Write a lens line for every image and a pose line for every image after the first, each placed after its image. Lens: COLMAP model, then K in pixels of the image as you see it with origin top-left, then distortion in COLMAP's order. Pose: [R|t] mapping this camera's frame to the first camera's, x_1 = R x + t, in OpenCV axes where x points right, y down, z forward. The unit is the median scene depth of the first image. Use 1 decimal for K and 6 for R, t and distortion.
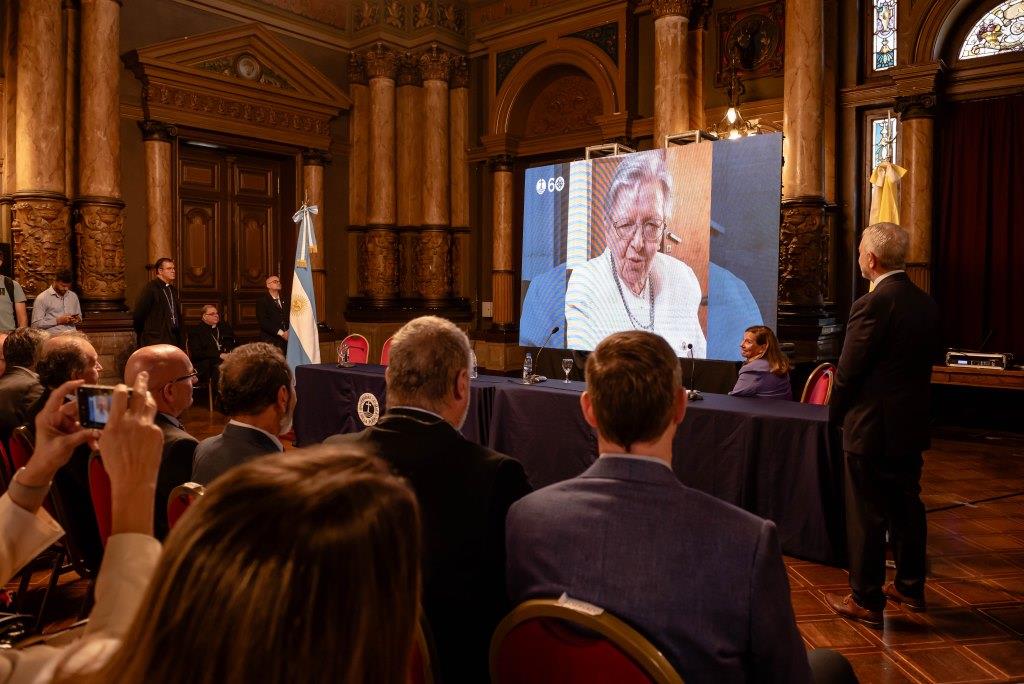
lens RADIAL K [[728.4, 0, 527.7], [0, 728.4, 329.8], [0, 0, 1]] dist [-0.049352, -0.004819]
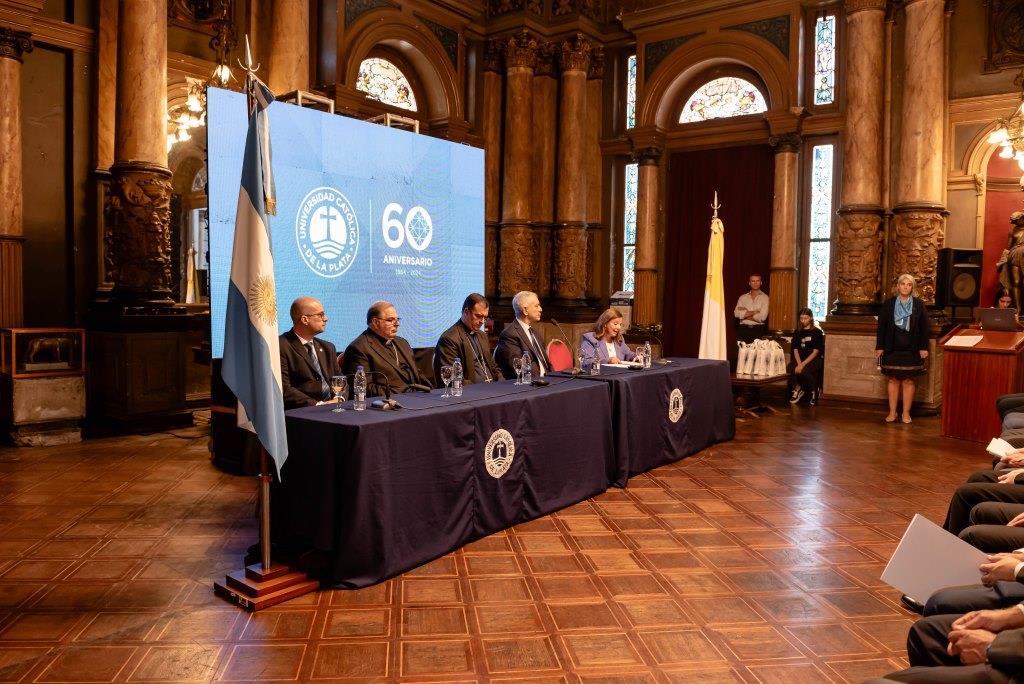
lens RADIAL K [[748.4, 0, 494.6], [0, 748.4, 343.8], [0, 0, 1]] dist [-0.054687, -0.000096]
pose [[-0.015090, -0.069342, 0.997479, -0.537138], [0.028799, 0.997148, 0.069754, -0.023957], [-0.999471, 0.029779, -0.013050, 0.600787]]
